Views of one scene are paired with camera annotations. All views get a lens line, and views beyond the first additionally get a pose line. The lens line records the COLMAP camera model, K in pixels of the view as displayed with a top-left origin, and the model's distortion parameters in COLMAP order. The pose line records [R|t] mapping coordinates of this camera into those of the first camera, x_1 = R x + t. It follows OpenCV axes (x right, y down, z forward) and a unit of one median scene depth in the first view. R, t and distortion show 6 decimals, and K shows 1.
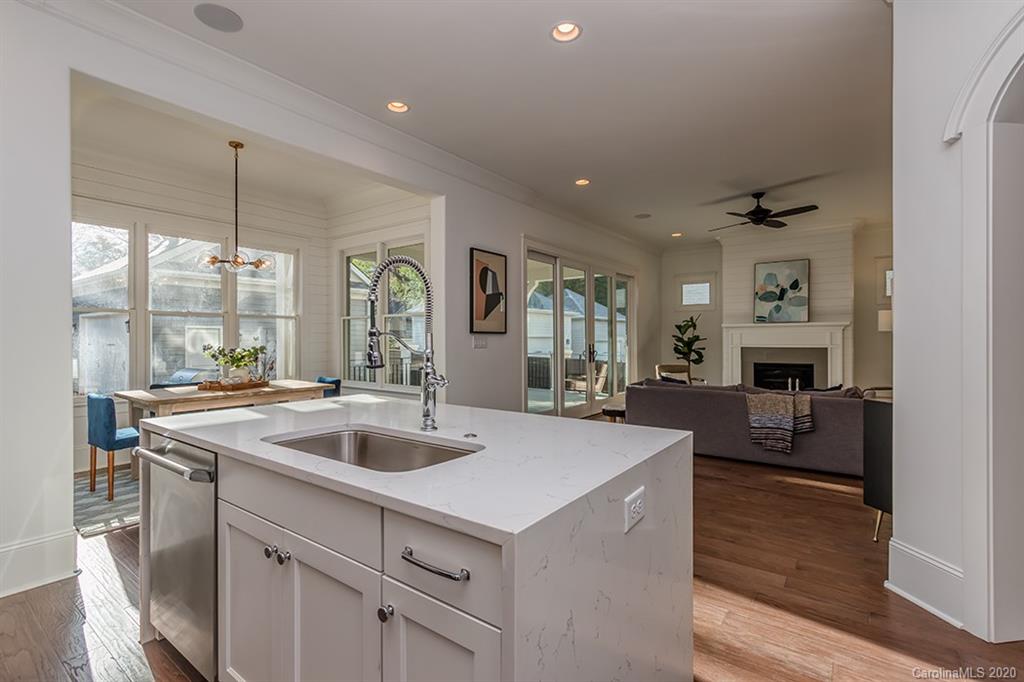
lens RADIAL K [[469.5, 0, 509.9], [0, 469.5, 342.6], [0, 0, 1]] dist [0.003799, 0.002118]
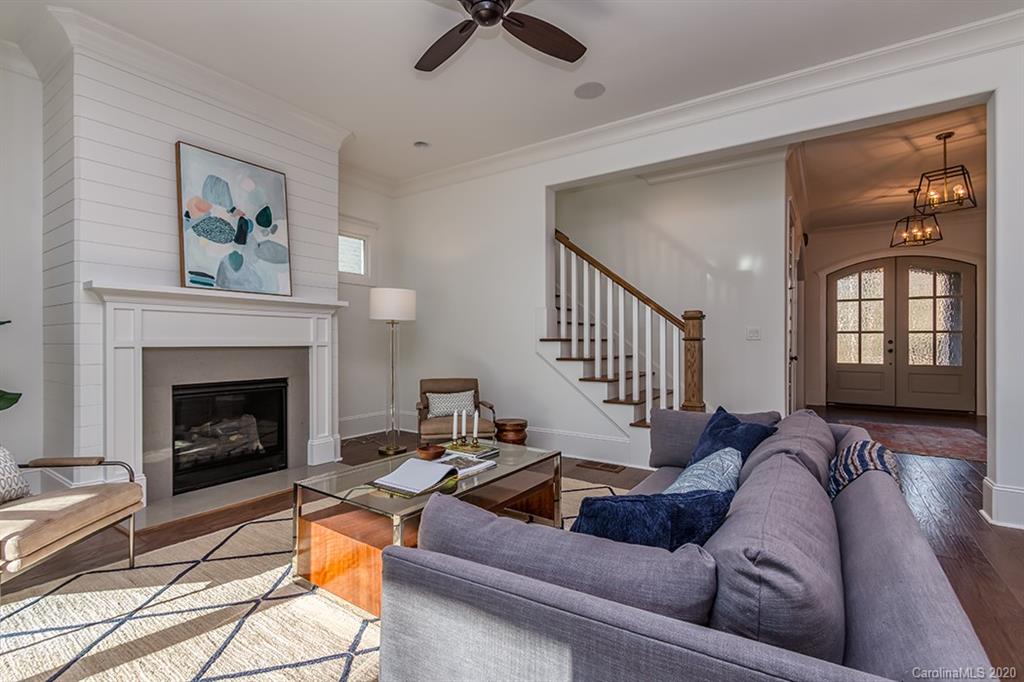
lens RADIAL K [[469.5, 0, 509.2], [0, 469.5, 344.4], [0, 0, 1]] dist [0.003799, 0.002118]
pose [[-0.031910, -0.005893, 0.999473, 0.110359], [-0.001414, 0.999982, 0.005851, 0.005102], [-0.999490, -0.001227, -0.031918, 0.752936]]
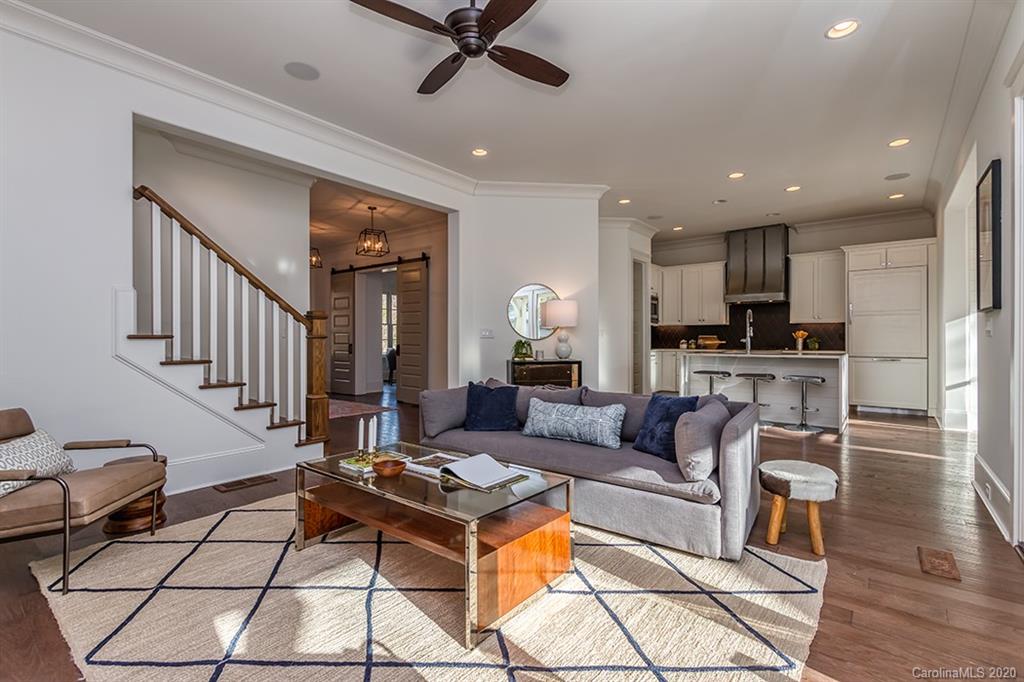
lens RADIAL K [[469.5, 0, 509.3], [0, 469.5, 337.3], [0, 0, 1]] dist [0.003799, 0.002118]
pose [[-0.999271, 0.001654, 0.038146, 0.574966], [0.001591, 0.999997, -0.001658, 0.003275], [-0.038149, -0.001596, -0.999271, 1.360485]]
